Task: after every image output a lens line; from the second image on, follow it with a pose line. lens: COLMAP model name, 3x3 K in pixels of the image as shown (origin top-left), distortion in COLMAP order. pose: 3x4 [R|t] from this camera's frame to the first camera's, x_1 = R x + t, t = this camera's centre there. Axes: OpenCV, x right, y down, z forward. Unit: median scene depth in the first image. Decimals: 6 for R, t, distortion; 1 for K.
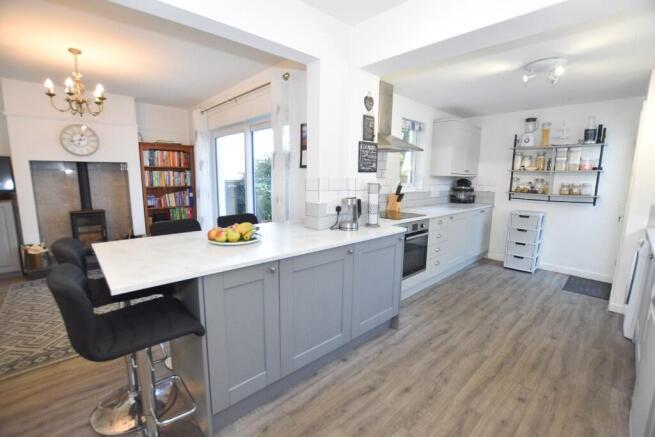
lens RADIAL K [[288.2, 0, 327.9], [0, 288.2, 218.2], [0, 0, 1]] dist [-0.018687, 0.003032]
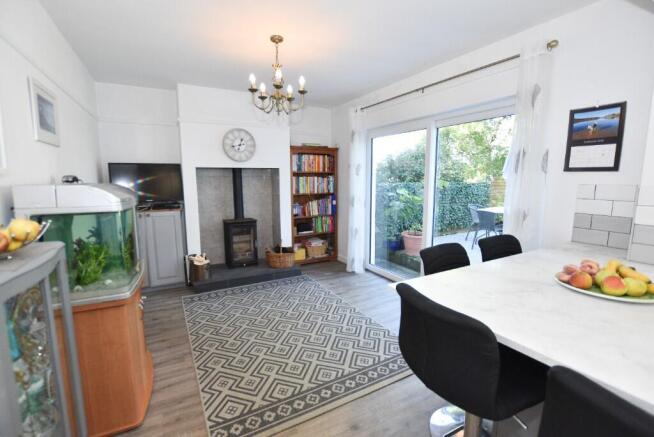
lens RADIAL K [[295.6, 0, 328.5], [0, 295.6, 217.9], [0, 0, 1]] dist [-0.011321, -0.000256]
pose [[0.973687, 0.017507, -0.227215, -0.357062], [-0.021135, 0.999685, -0.013547, -0.026106], [0.226906, 0.017993, 0.973750, 0.118390]]
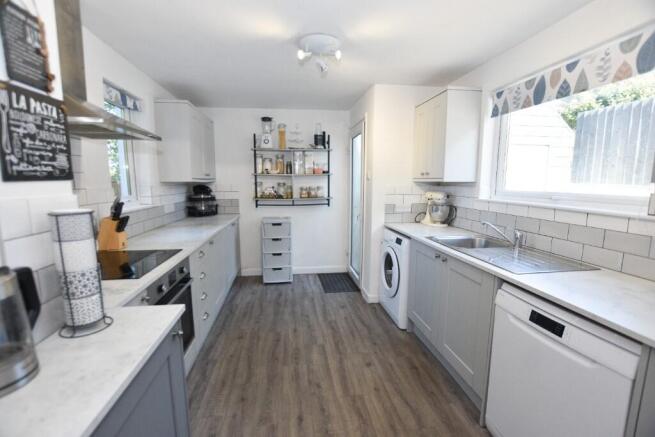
lens RADIAL K [[288.2, 0, 324.9], [0, 288.2, 217.7], [0, 0, 1]] dist [-0.018687, 0.003032]
pose [[0.578848, -0.120398, 0.806498, 0.034624], [0.131948, 0.989835, 0.053064, -0.056134], [-0.804689, 0.075700, 0.588850, 0.337367]]
